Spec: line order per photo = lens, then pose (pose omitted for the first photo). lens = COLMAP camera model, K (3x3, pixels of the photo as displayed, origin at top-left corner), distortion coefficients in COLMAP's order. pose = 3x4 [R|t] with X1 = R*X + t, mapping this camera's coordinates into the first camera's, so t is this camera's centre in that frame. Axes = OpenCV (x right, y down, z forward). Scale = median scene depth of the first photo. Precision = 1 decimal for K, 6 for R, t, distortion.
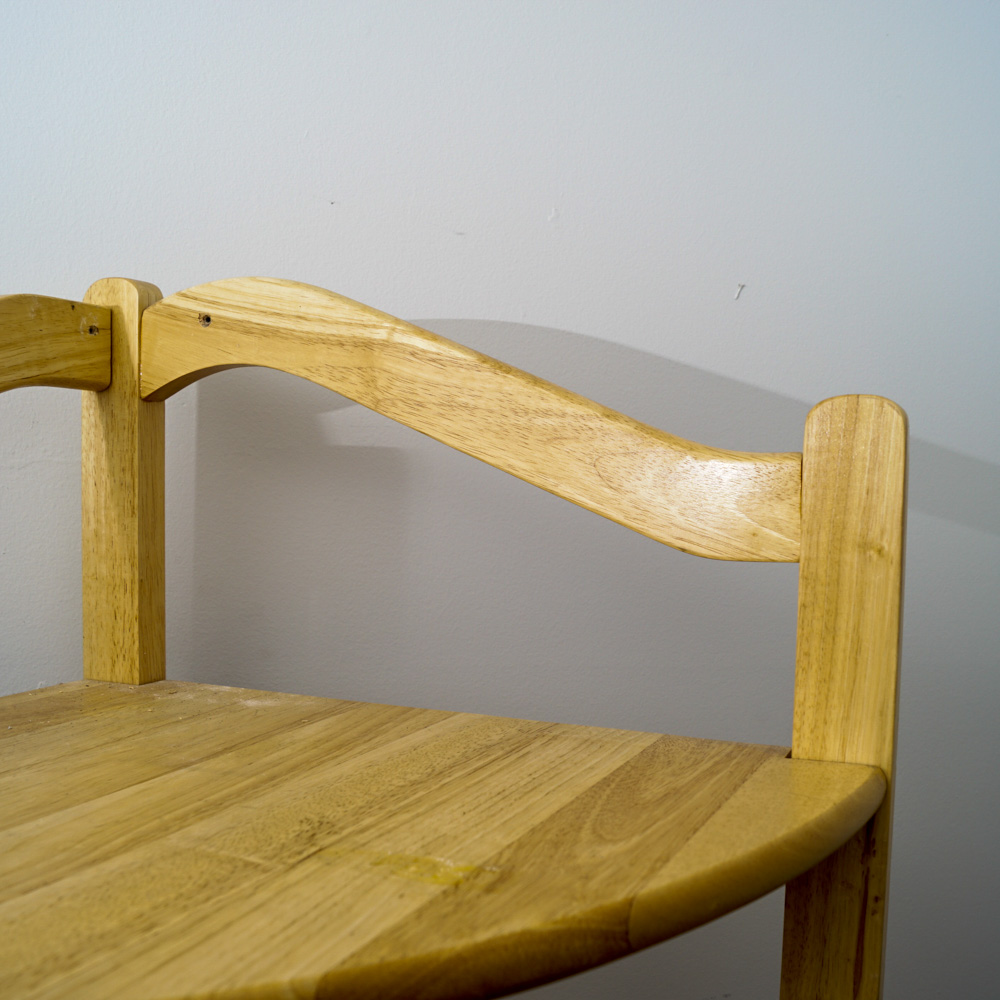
lens RADIAL K [[1164.4, 0, 491.8], [0, 1164.4, 522.2], [0, 0, 1]] dist [-0.090542, 0.014114]
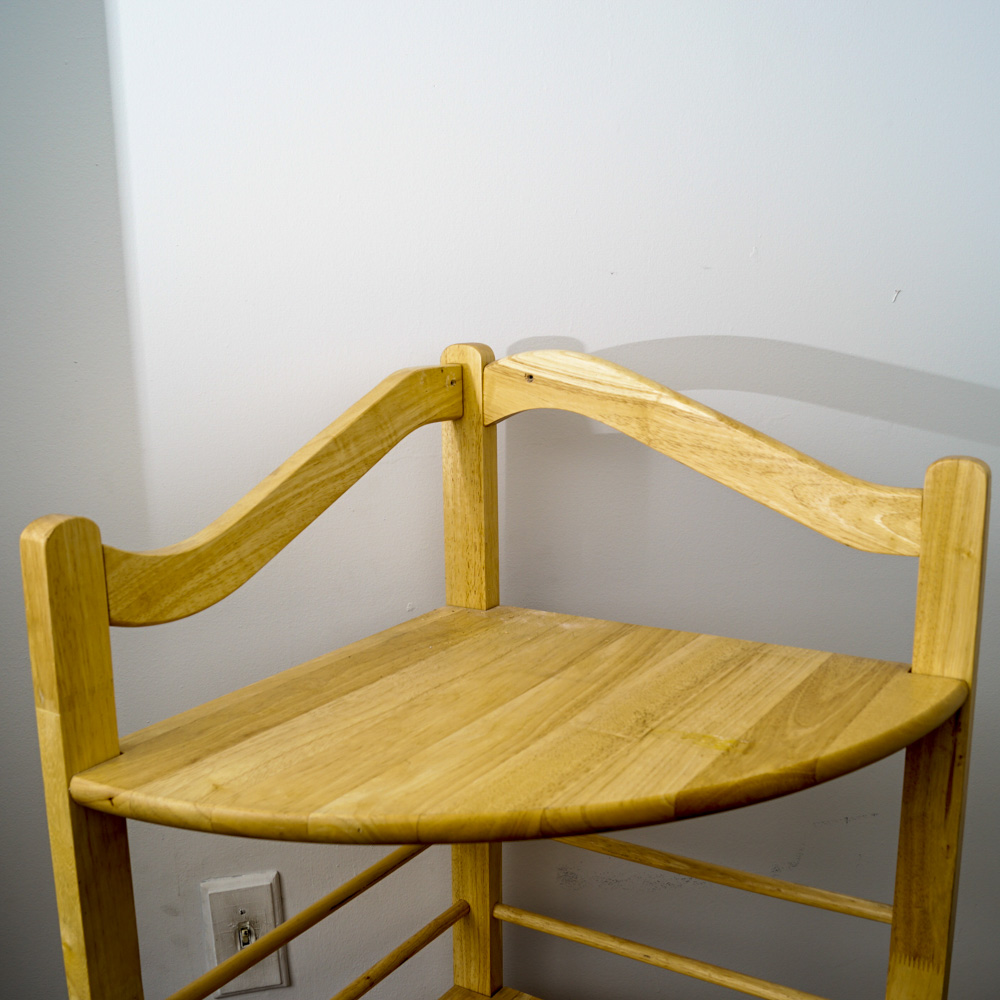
lens RADIAL K [[1164.4, 0, 491.8], [0, 1164.4, 522.2], [0, 0, 1]] dist [-0.090542, 0.014114]
pose [[0.990567, -0.003700, -0.136979, -0.111104], [0.023210, 0.989722, 0.141108, -0.256963], [0.135049, -0.142956, 0.980472, -0.671654]]
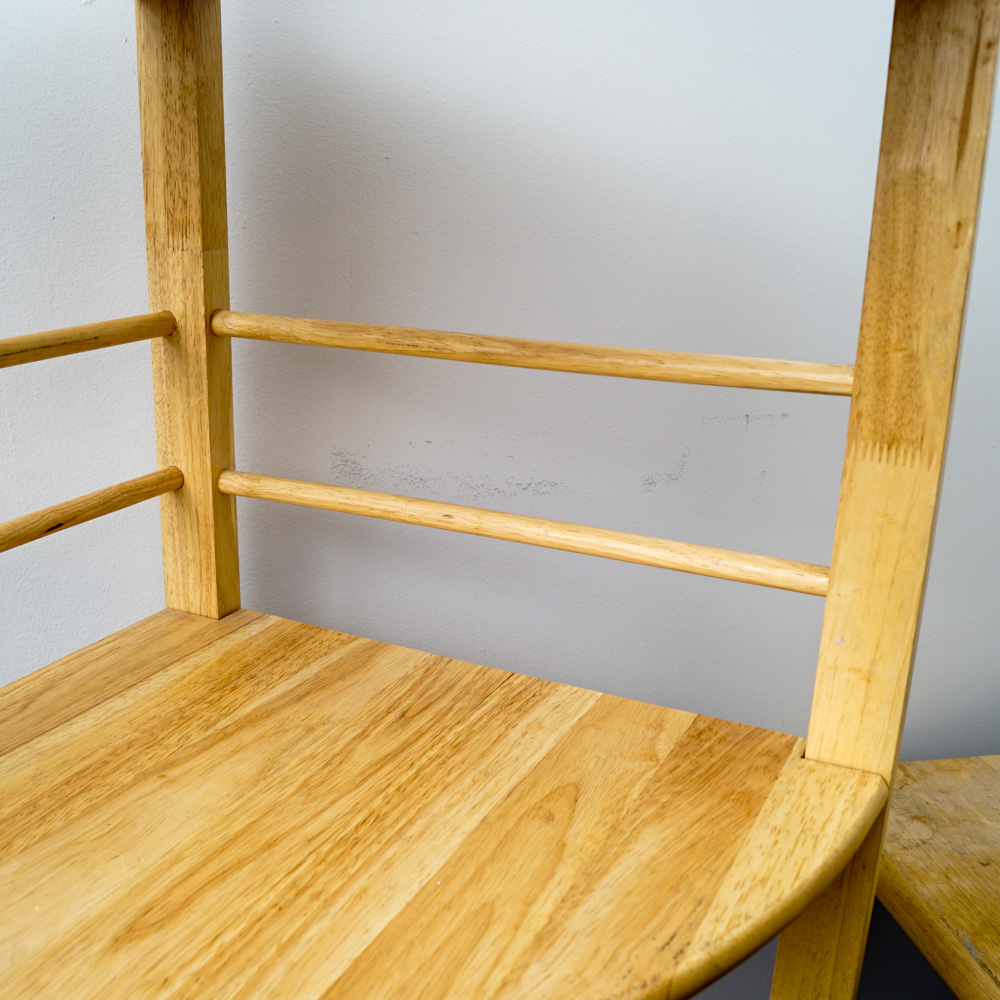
lens RADIAL K [[1164.4, 0, 491.8], [0, 1164.4, 522.2], [0, 0, 1]] dist [-0.090542, 0.014114]
pose [[0.999504, 0.016853, -0.026616, -0.038768], [-0.009455, 0.966401, 0.256864, 0.461073], [0.030050, -0.256485, 0.966081, -0.005984]]
